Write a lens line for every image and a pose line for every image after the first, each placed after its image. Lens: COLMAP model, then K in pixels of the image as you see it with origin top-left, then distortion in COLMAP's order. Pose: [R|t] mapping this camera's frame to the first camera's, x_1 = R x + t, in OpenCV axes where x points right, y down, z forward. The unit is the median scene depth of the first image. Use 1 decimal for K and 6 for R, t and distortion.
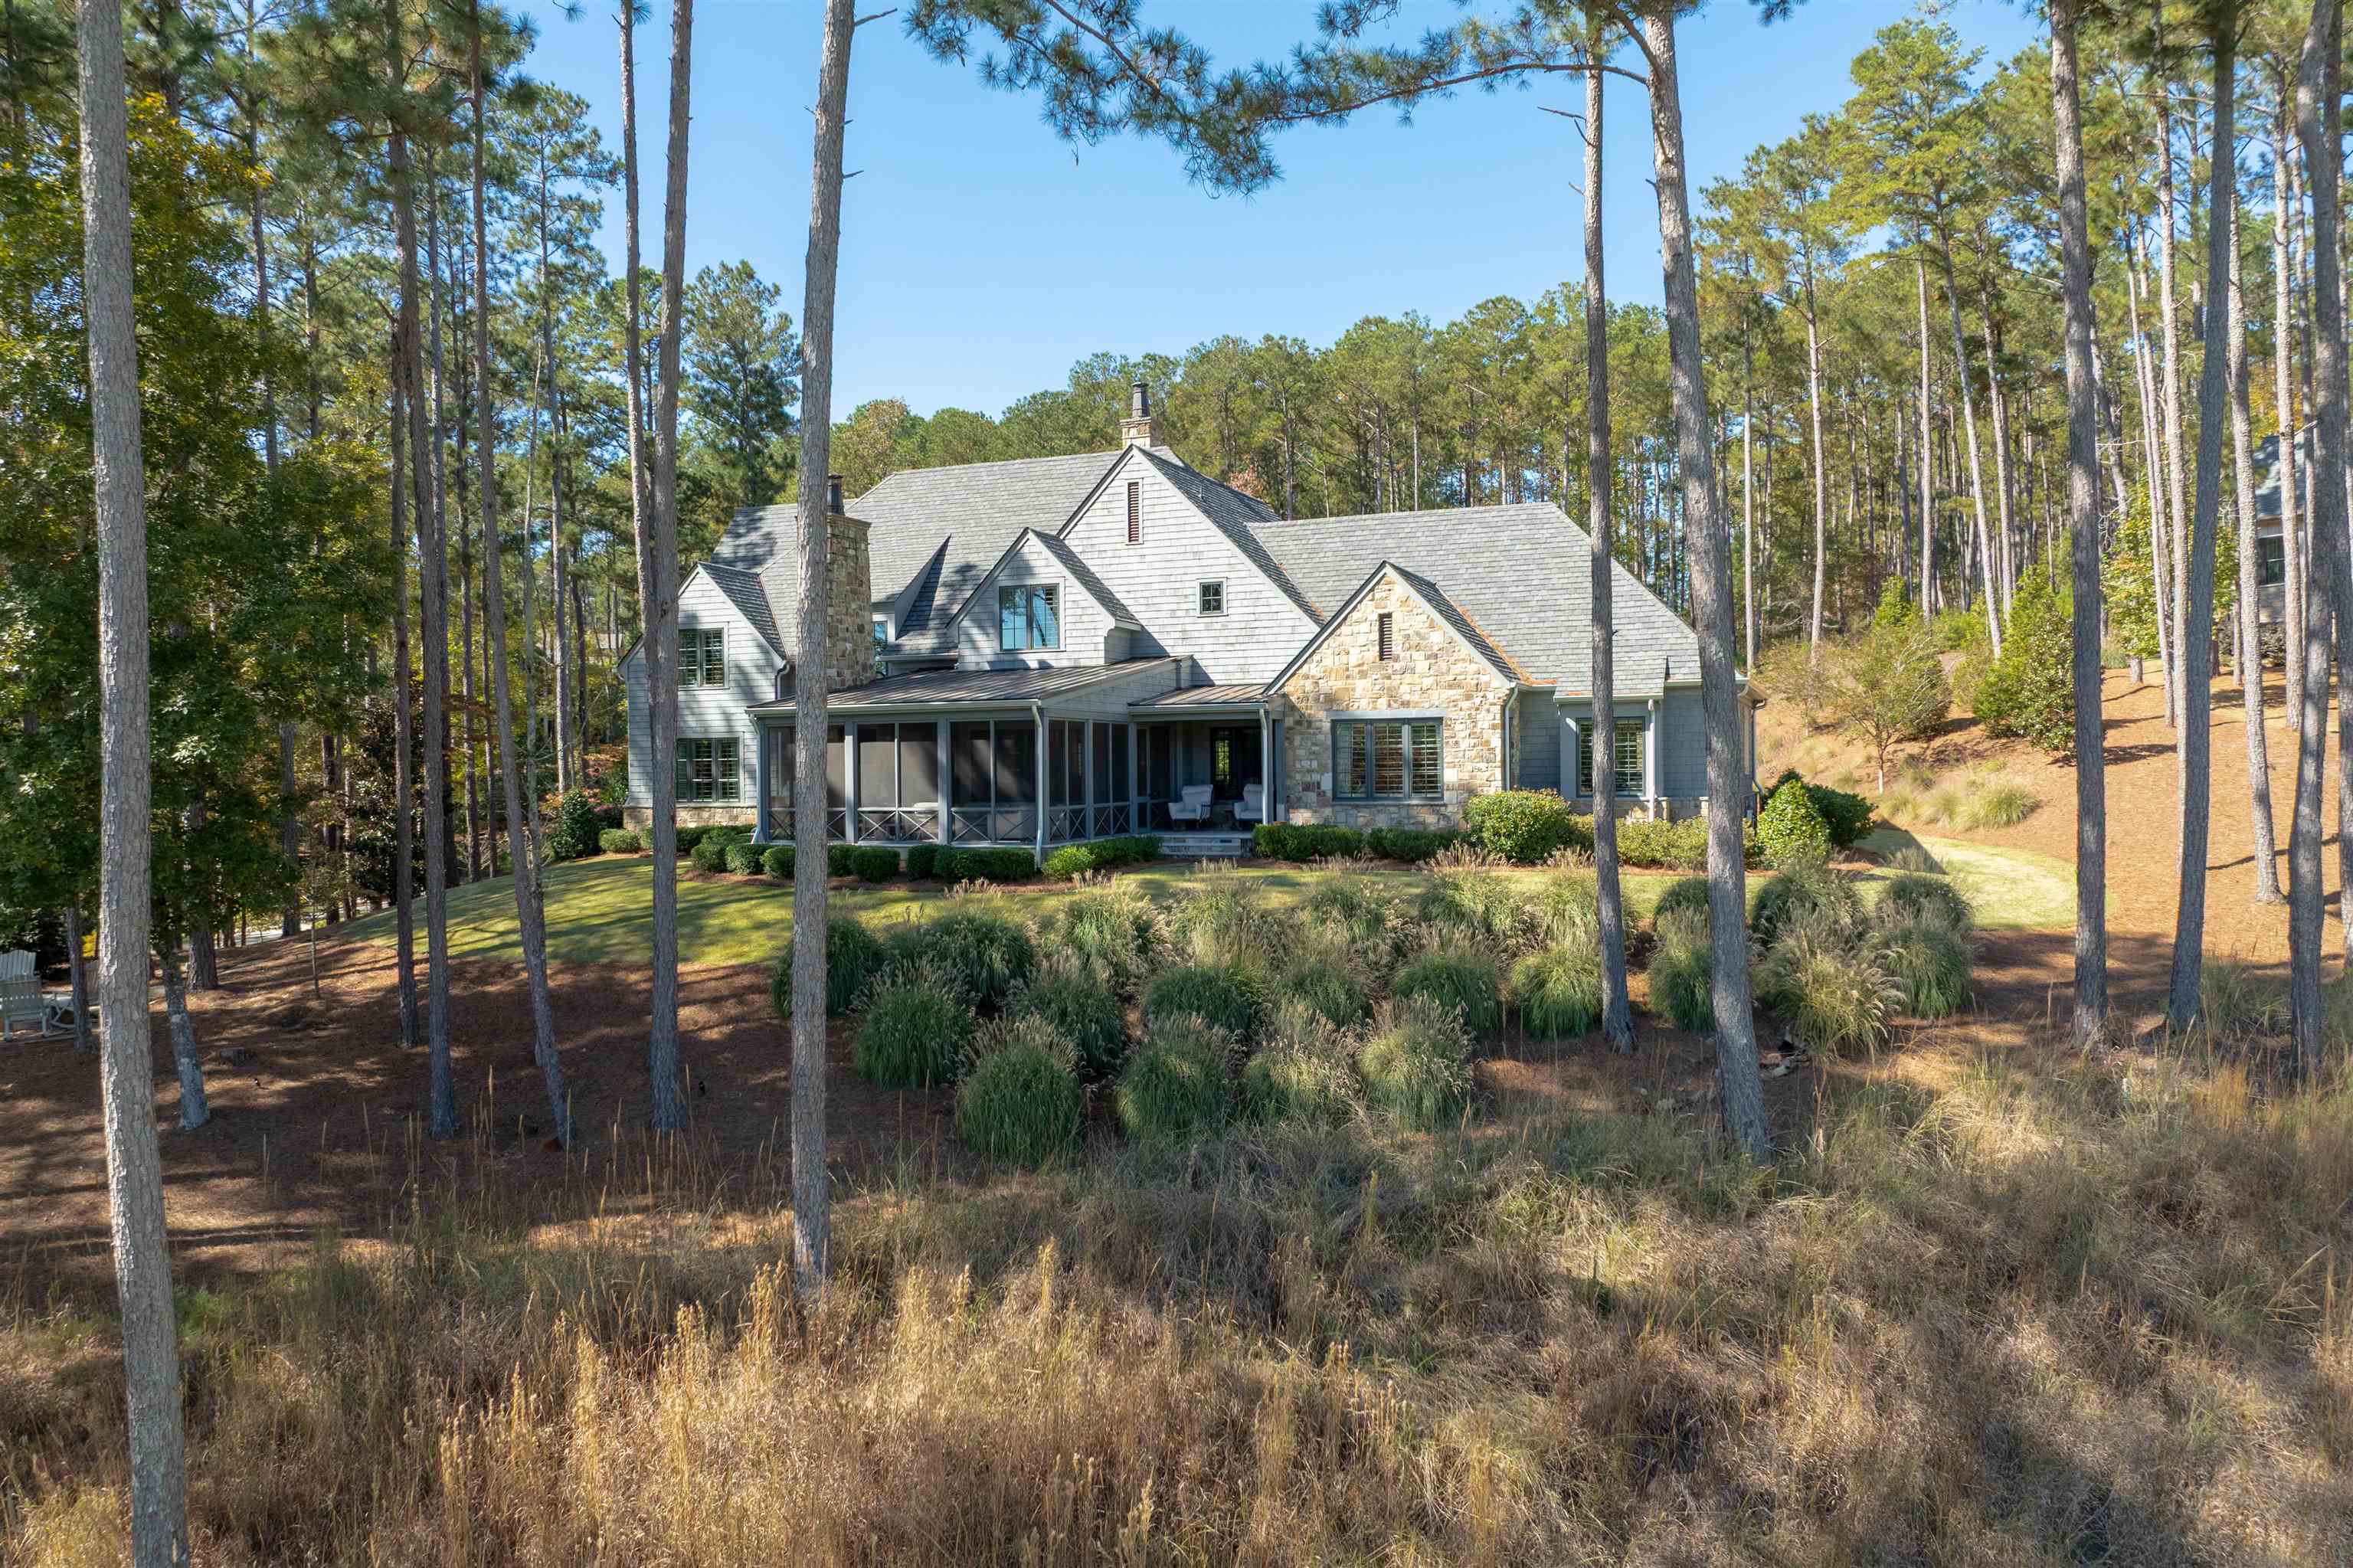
lens RADIAL K [[1655.8, 0, 1180.4], [0, 1655.8, 785.3], [0, 0, 1]] dist [-0.047379, 0.009870]
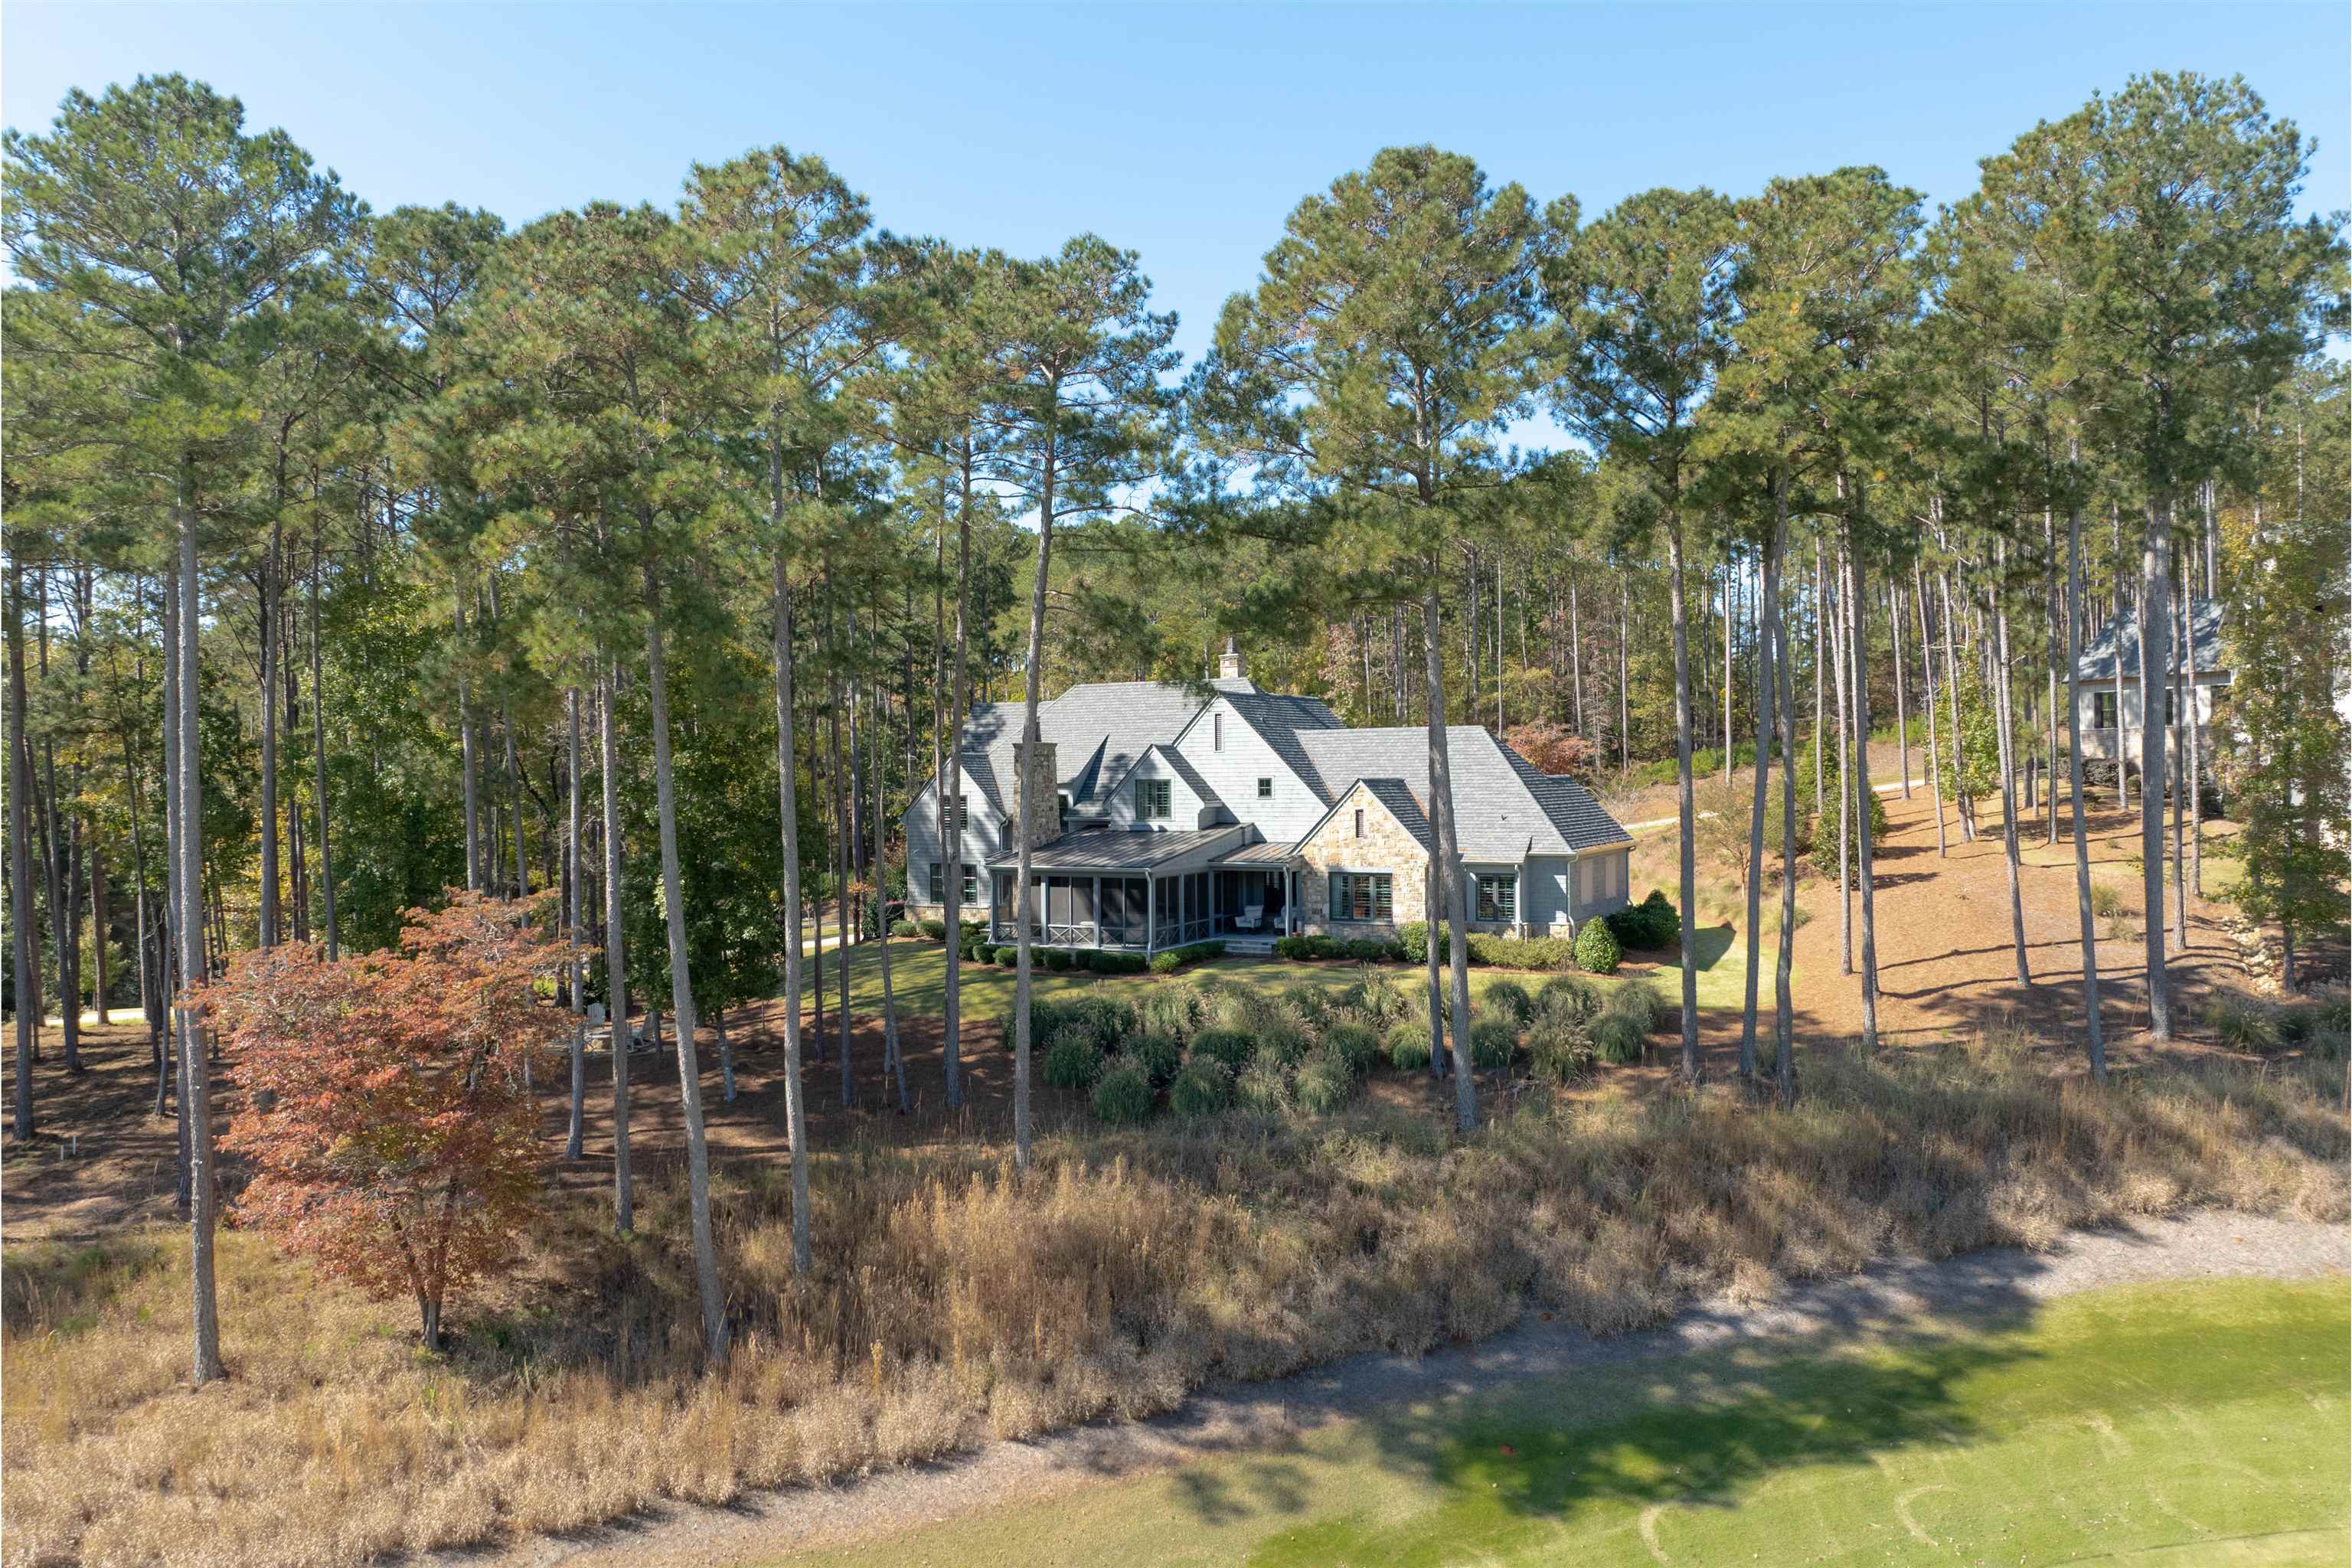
lens RADIAL K [[1655.1, 0, 1172.1], [0, 1655.1, 783.4], [0, 0, 1]] dist [-0.047379, 0.009870]
pose [[0.991961, 0.000573, -0.126545, 0.151413], [-0.000569, 1.000000, 0.000065, -0.134085], [0.126545, 0.000007, 0.991961, -0.697807]]
